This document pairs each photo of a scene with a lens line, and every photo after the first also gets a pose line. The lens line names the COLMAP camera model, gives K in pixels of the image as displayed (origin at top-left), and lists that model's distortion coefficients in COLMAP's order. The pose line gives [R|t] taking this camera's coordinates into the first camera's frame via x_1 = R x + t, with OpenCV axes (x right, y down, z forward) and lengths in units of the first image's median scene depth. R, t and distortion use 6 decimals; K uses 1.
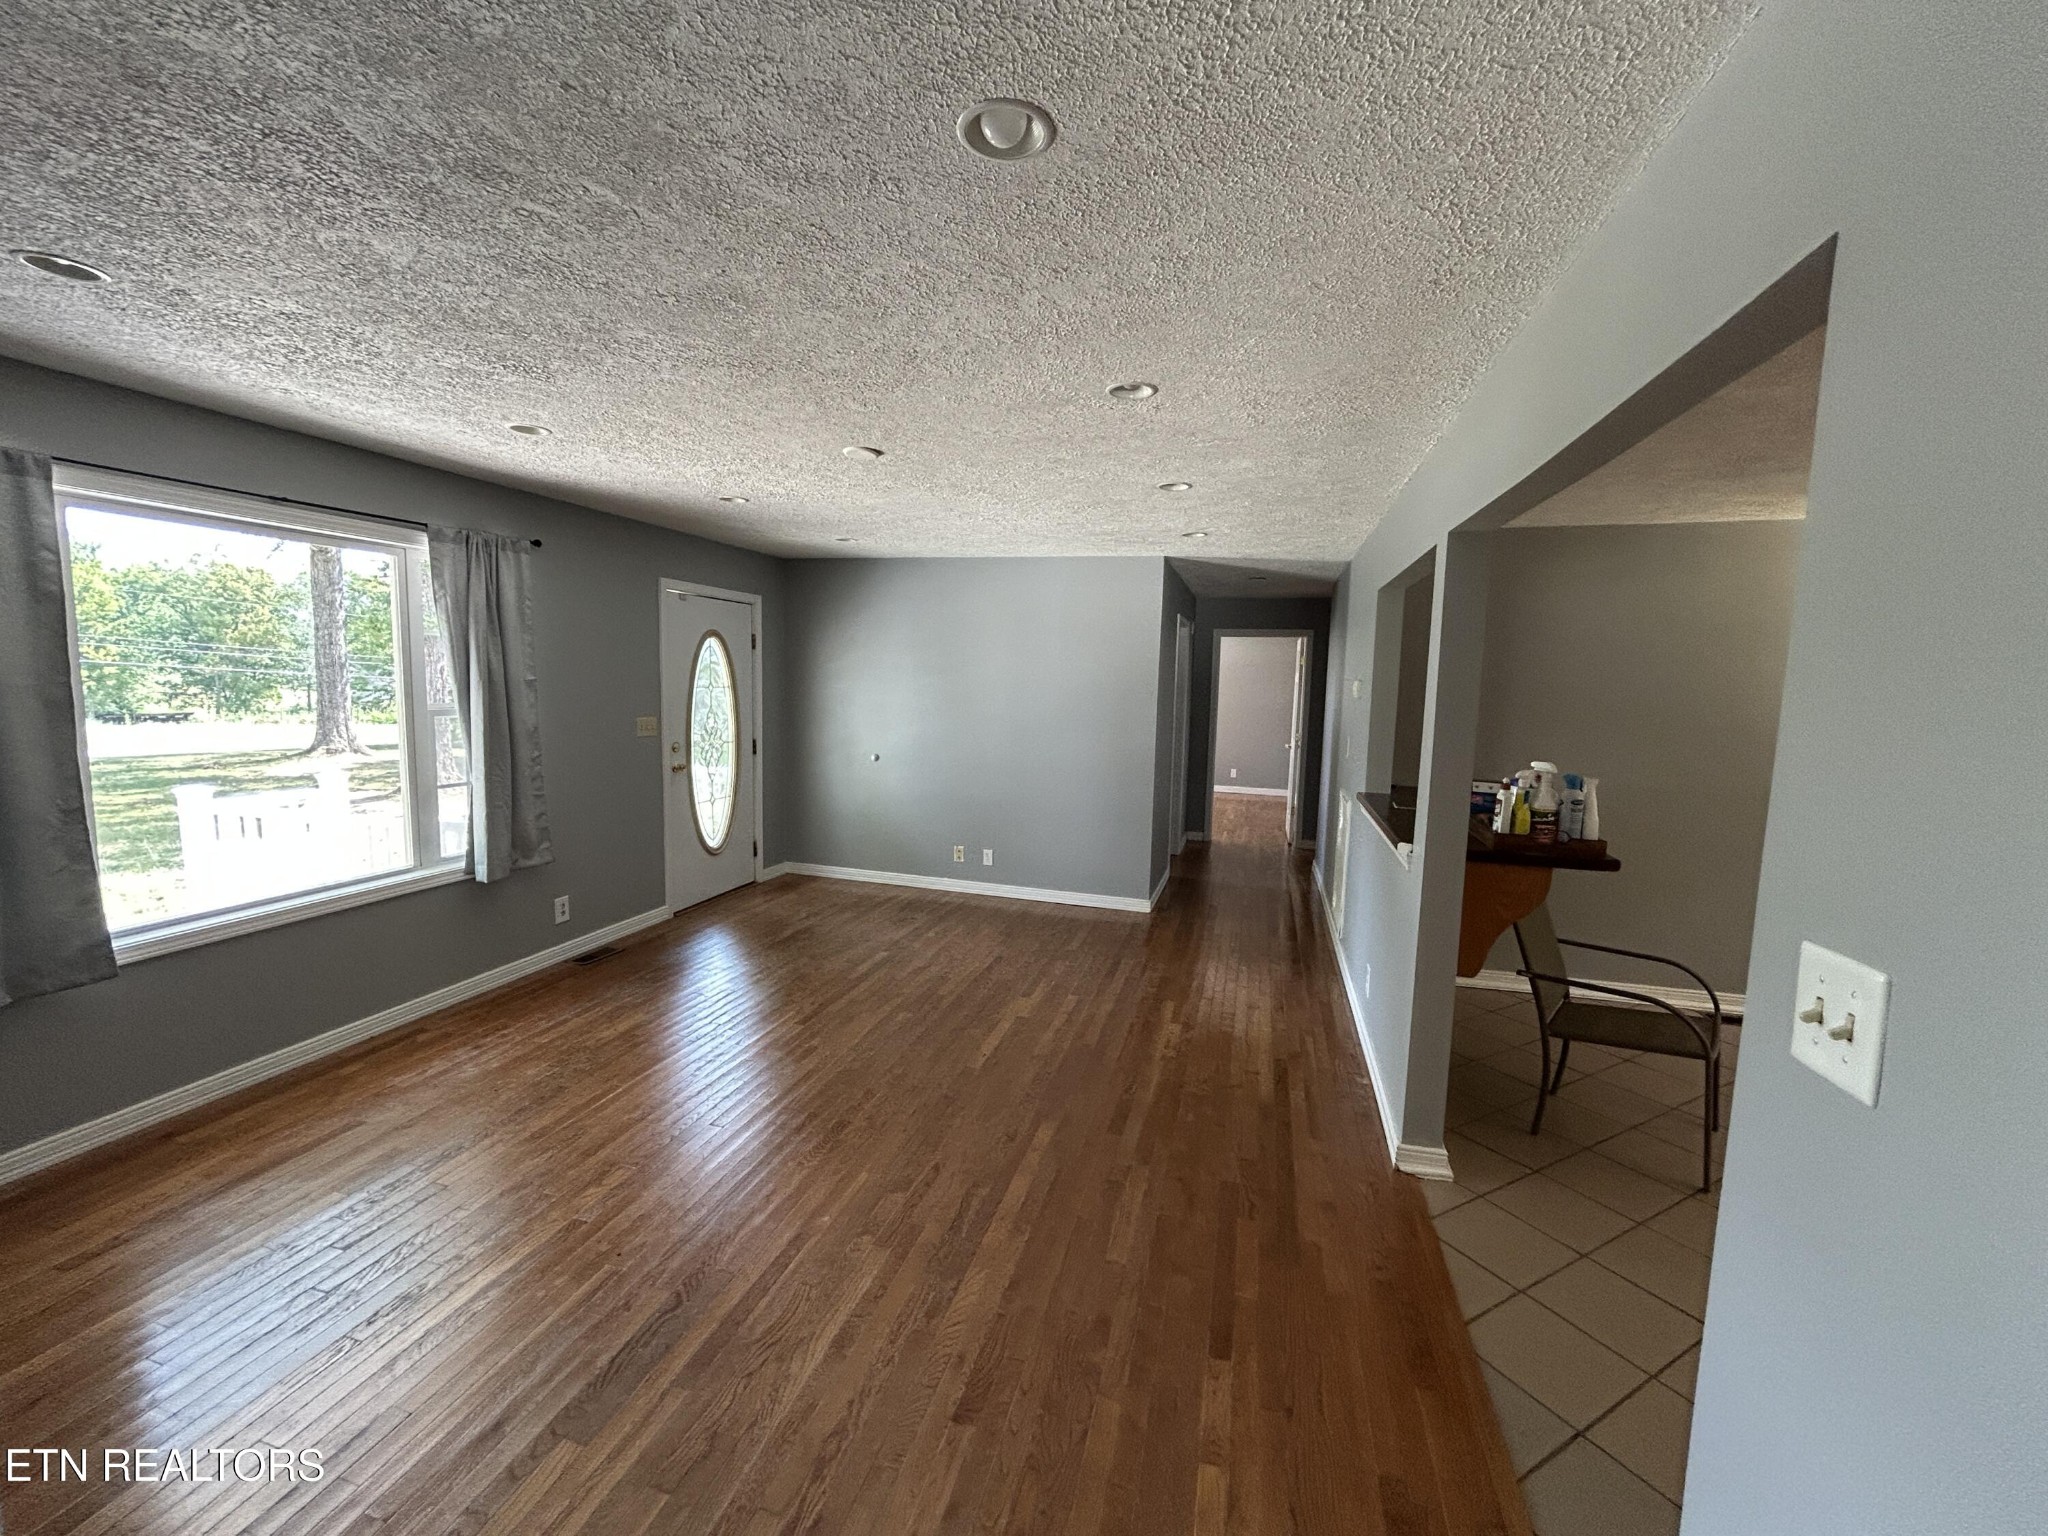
lens RADIAL K [[833.1, 0, 1024.0], [0, 833.1, 769.1], [0, 0, 1]] dist [-0.001307, -0.000154]
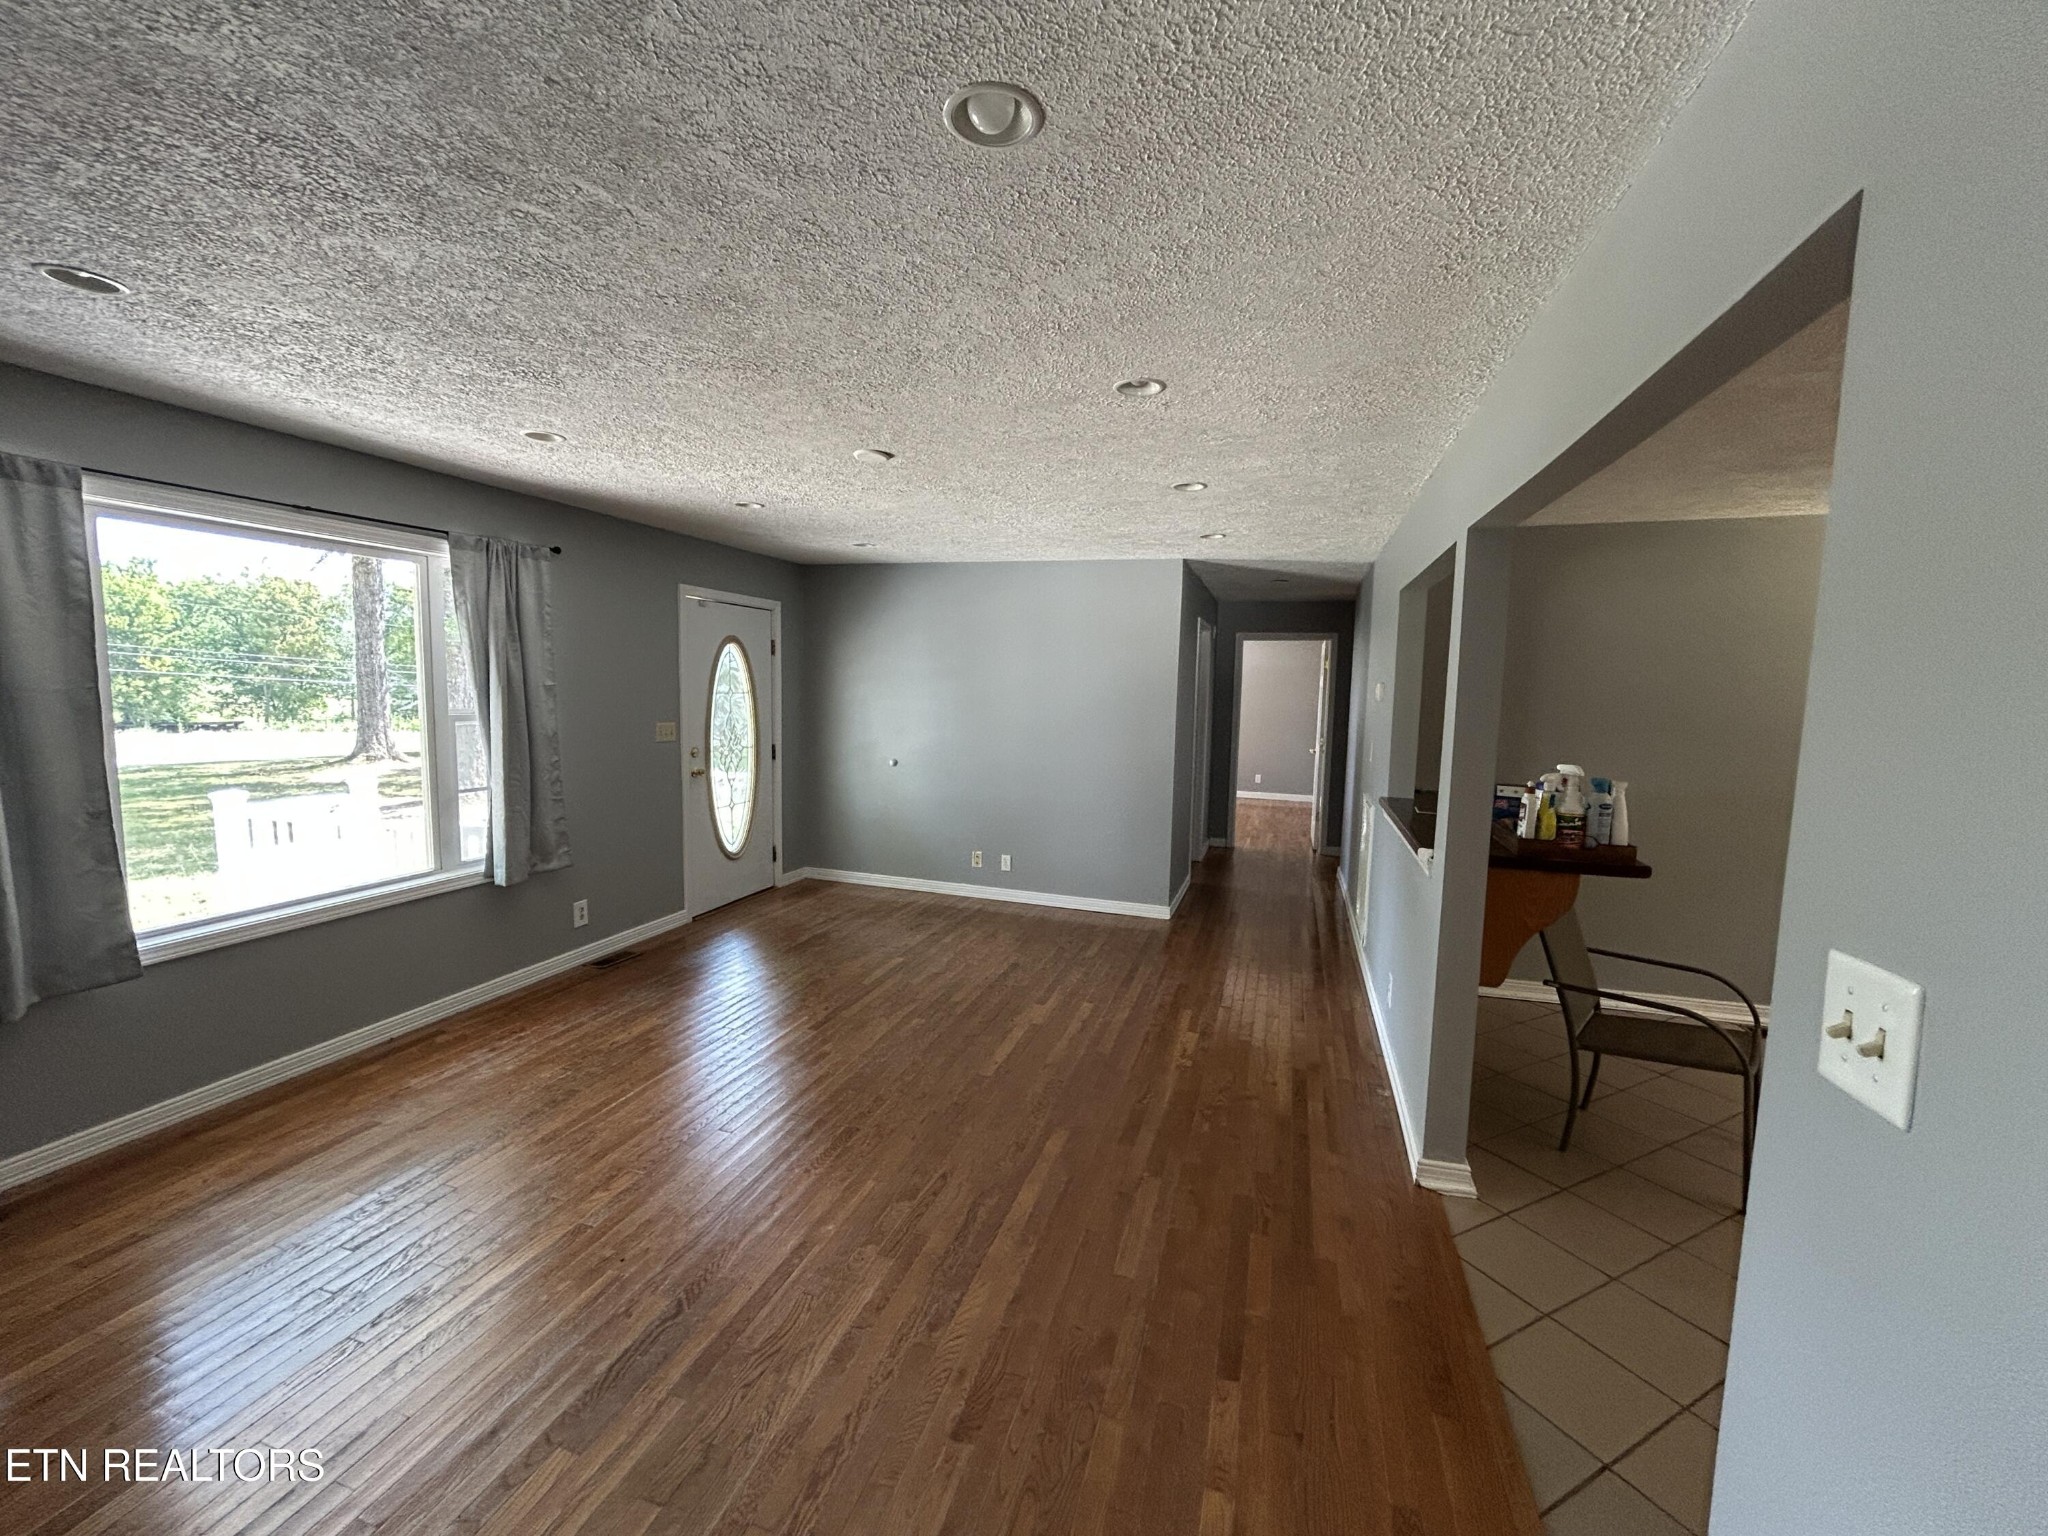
lens RADIAL K [[833.1, 0, 1024.0], [0, 833.1, 769.1], [0, 0, 1]] dist [-0.001307, -0.000154]
pose [[0.999526, -0.000725, -0.030771, 0.022118], [0.000485, 0.999969, -0.007816, 0.004221], [0.030776, 0.007797, 0.999496, 0.014762]]
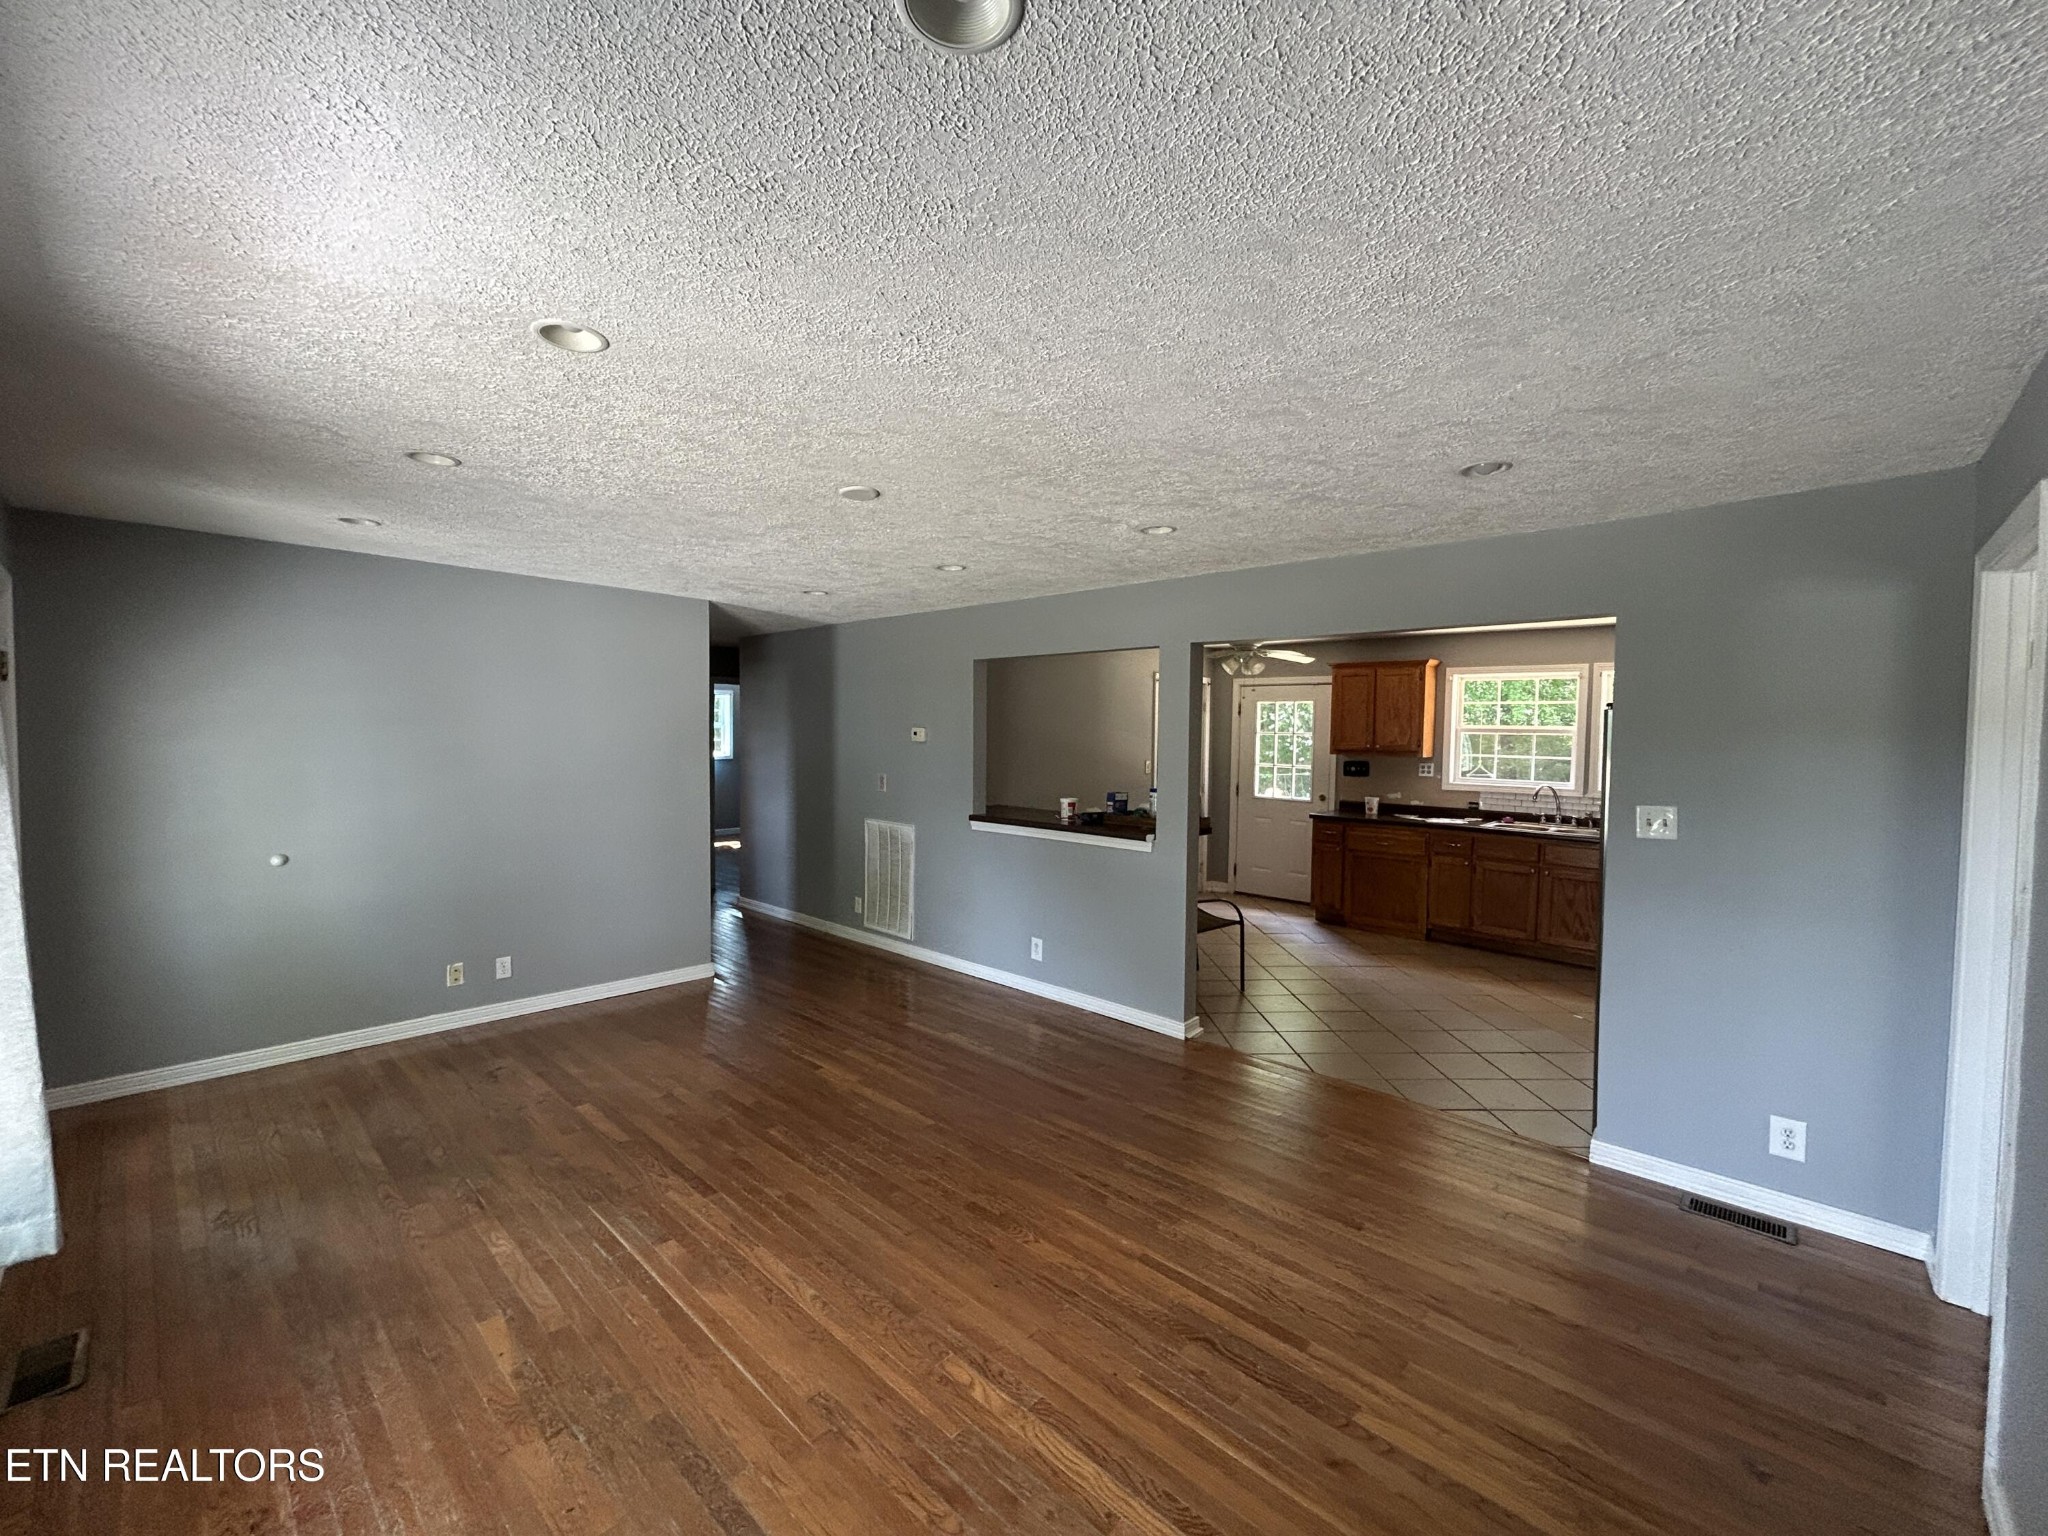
lens RADIAL K [[833.4, 0, 1024.1], [0, 833.4, 768.8], [0, 0, 1]] dist [-0.000376, -0.000391]
pose [[0.454523, -0.057852, 0.888854, -1.198799], [0.095782, 0.995277, 0.015800, -0.096618], [-0.885570, 0.077955, 0.457917, 0.562877]]
